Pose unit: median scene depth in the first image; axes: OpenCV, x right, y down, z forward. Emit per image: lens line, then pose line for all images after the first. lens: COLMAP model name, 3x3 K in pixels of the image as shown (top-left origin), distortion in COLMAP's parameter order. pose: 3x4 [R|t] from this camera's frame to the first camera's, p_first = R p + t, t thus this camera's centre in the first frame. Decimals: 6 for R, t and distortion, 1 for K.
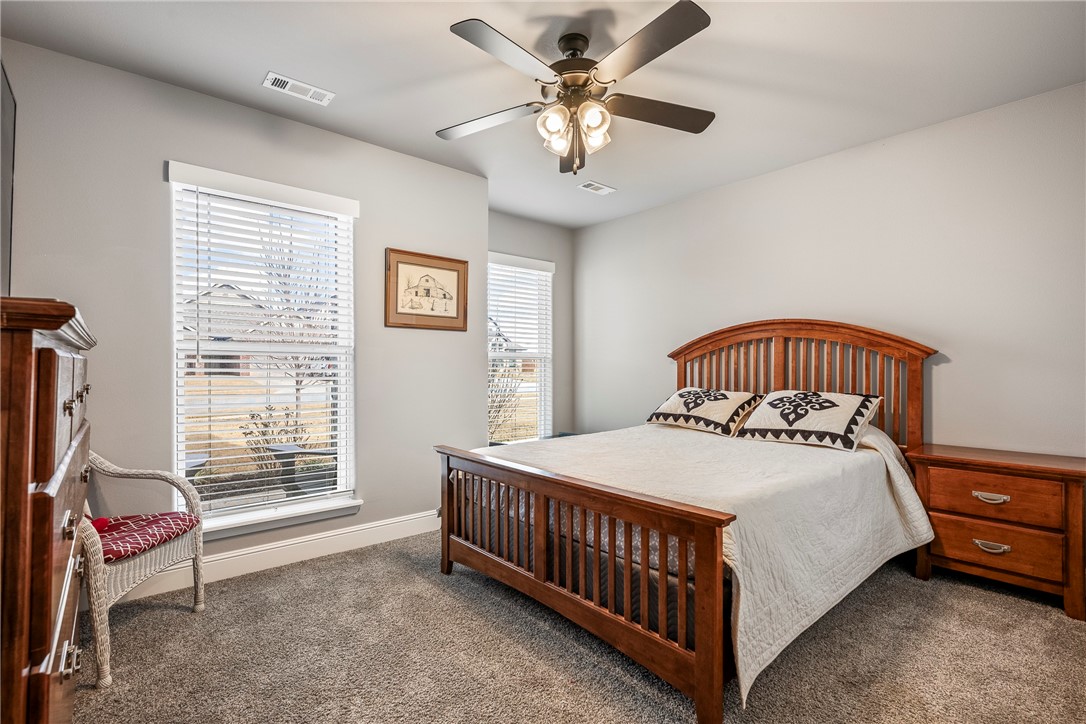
lens RADIAL K [[489.4, 0, 534.3], [0, 489.4, 362.7], [0, 0, 1]] dist [-0.001055, -0.000293]
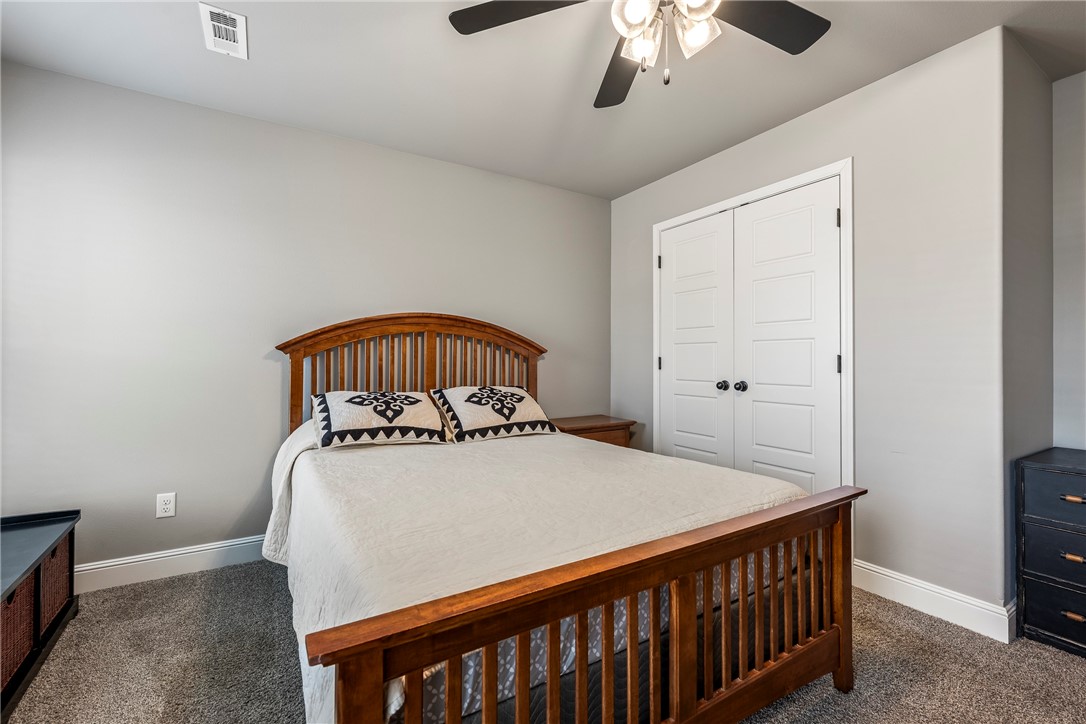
lens RADIAL K [[448.8, 0, 536.7], [0, 448.8, 357.6], [0, 0, 1]] dist [-0.001363, -0.000062]
pose [[0.170372, -0.003189, 0.985375, -0.353463], [-0.010061, 0.999937, 0.004975, -0.008504], [-0.985329, -0.010761, 0.170329, 0.678190]]
